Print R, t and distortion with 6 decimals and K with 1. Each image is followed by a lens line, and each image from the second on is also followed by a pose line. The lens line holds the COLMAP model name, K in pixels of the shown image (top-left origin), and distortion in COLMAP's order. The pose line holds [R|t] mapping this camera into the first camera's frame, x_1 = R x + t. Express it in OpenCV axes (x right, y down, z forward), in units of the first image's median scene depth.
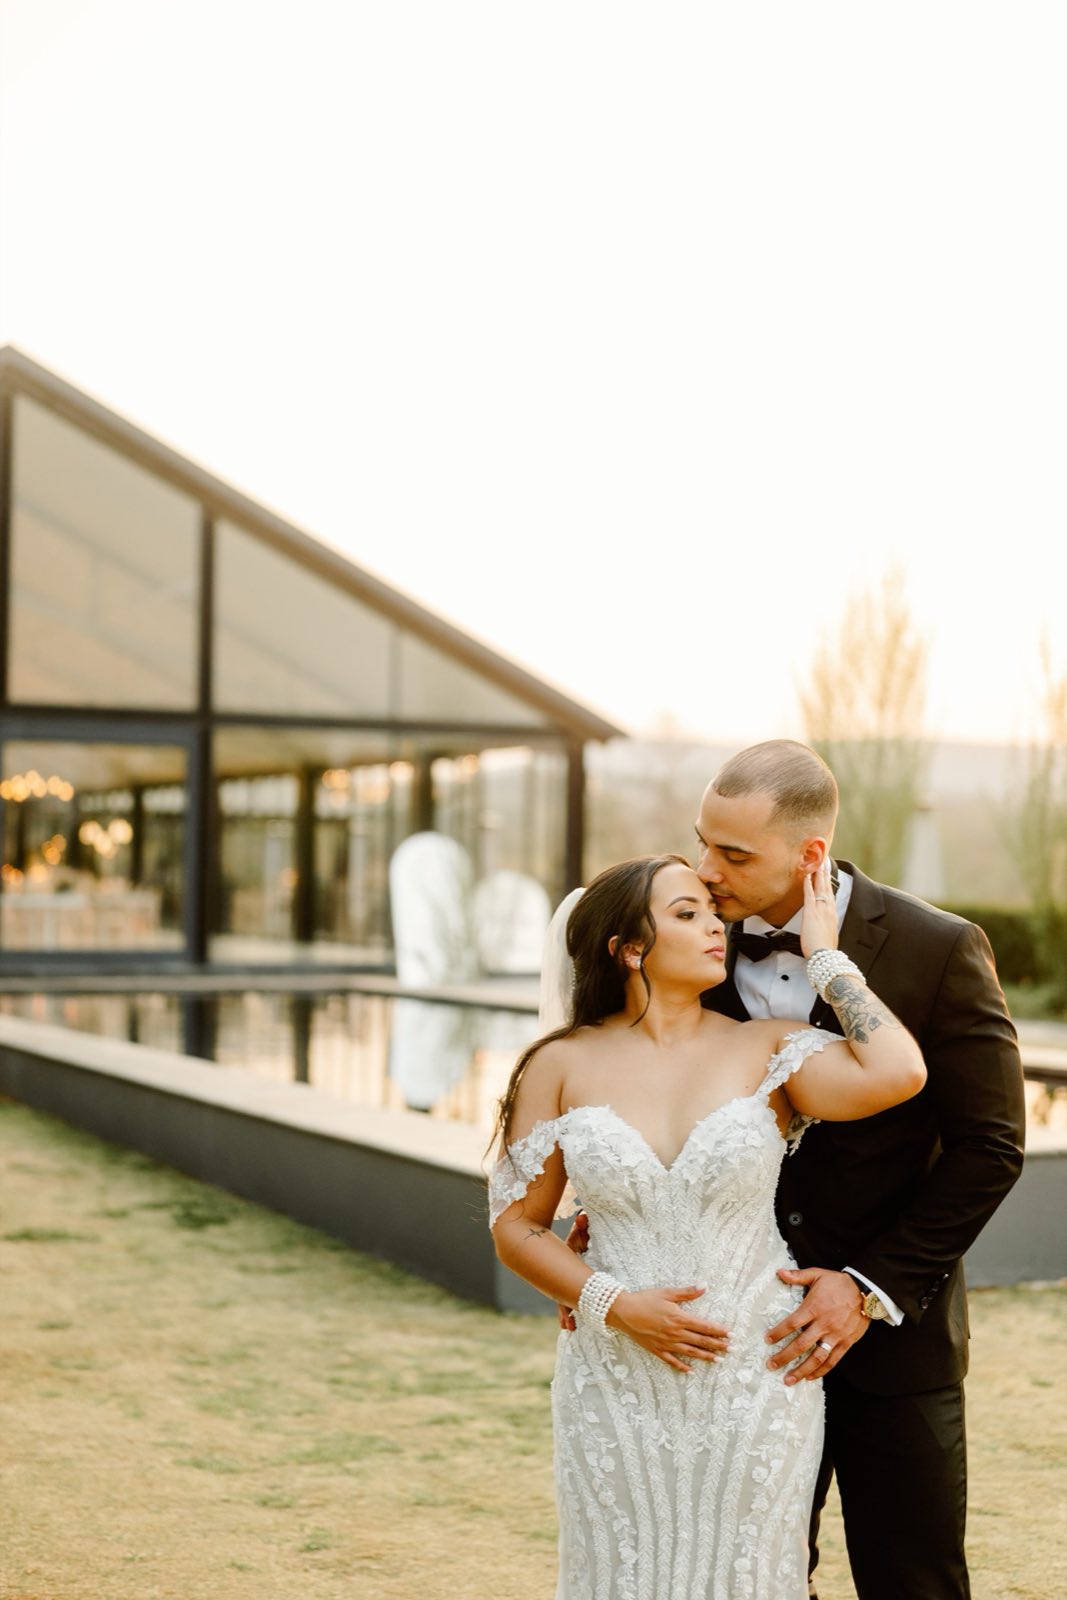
lens RADIAL K [[2398.7, 0, 565.7], [0, 2398.7, 774.0], [0, 0, 1]] dist [0.030868, 0.000000]
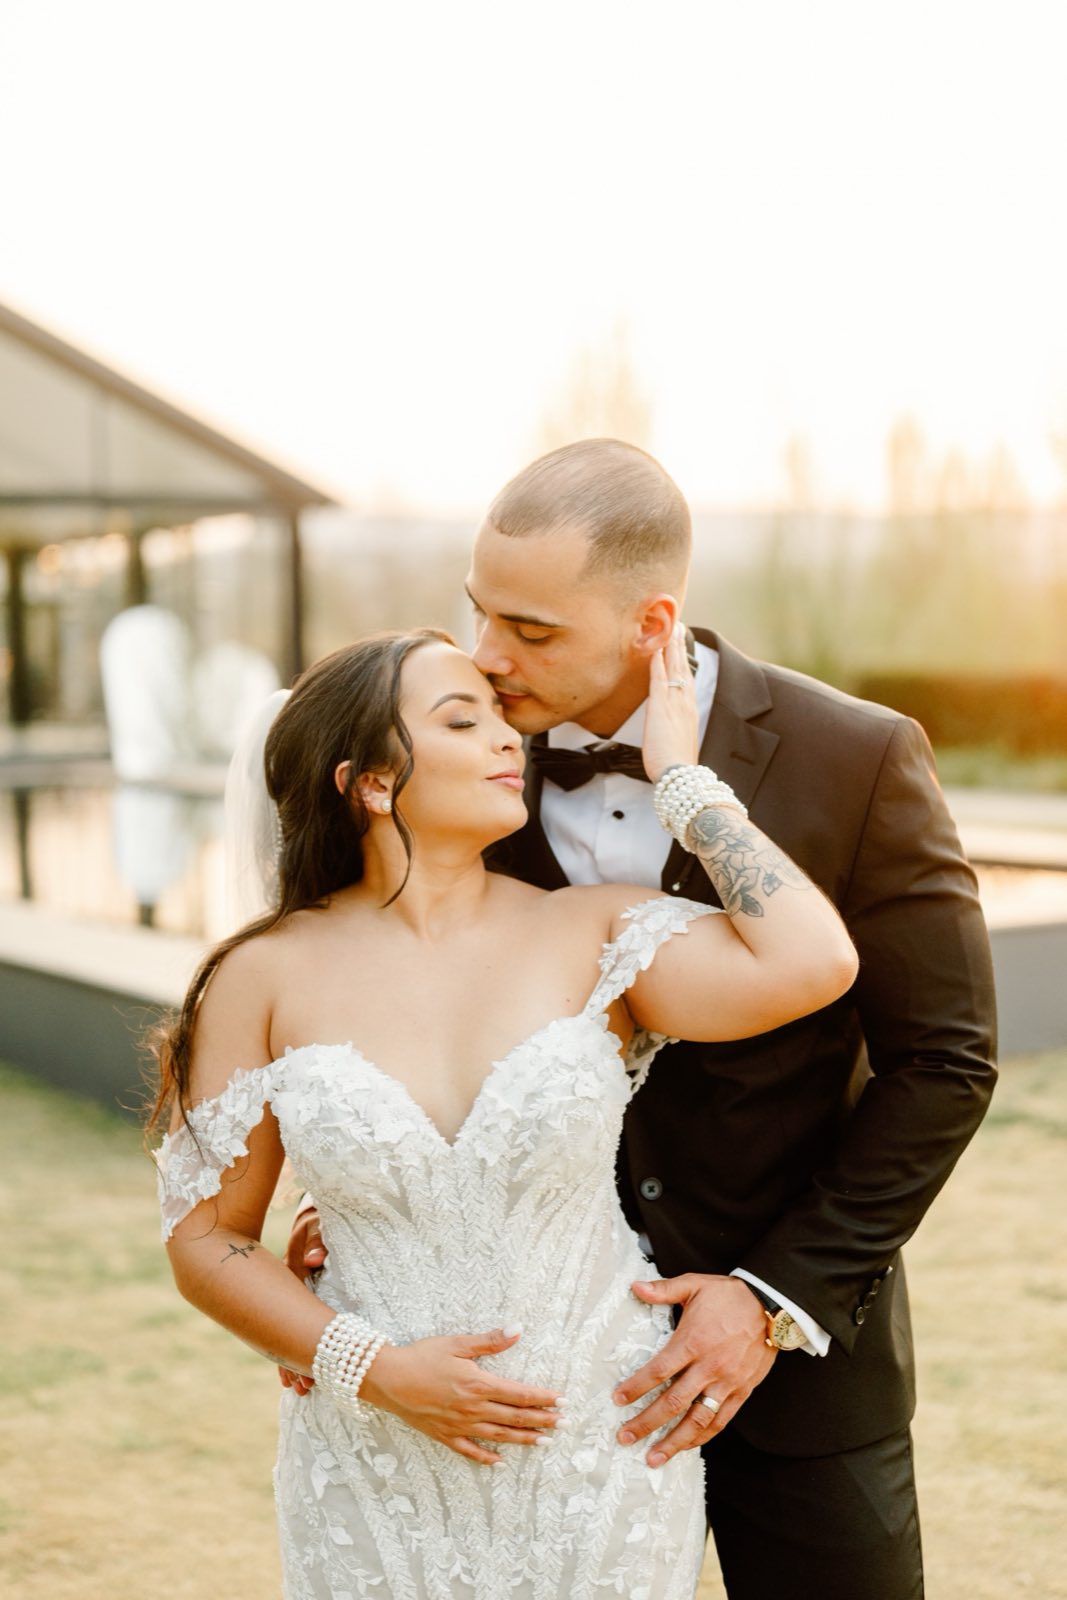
lens RADIAL K [[2398.7, 0, 544.0], [0, 2398.7, 793.7], [0, 0, 1]] dist [0.030868, 0.000000]
pose [[0.994131, -0.041757, 0.099799, 0.008540], [0.031357, 0.994125, 0.103594, 0.013254], [-0.103538, -0.099857, 0.989600, 0.380575]]
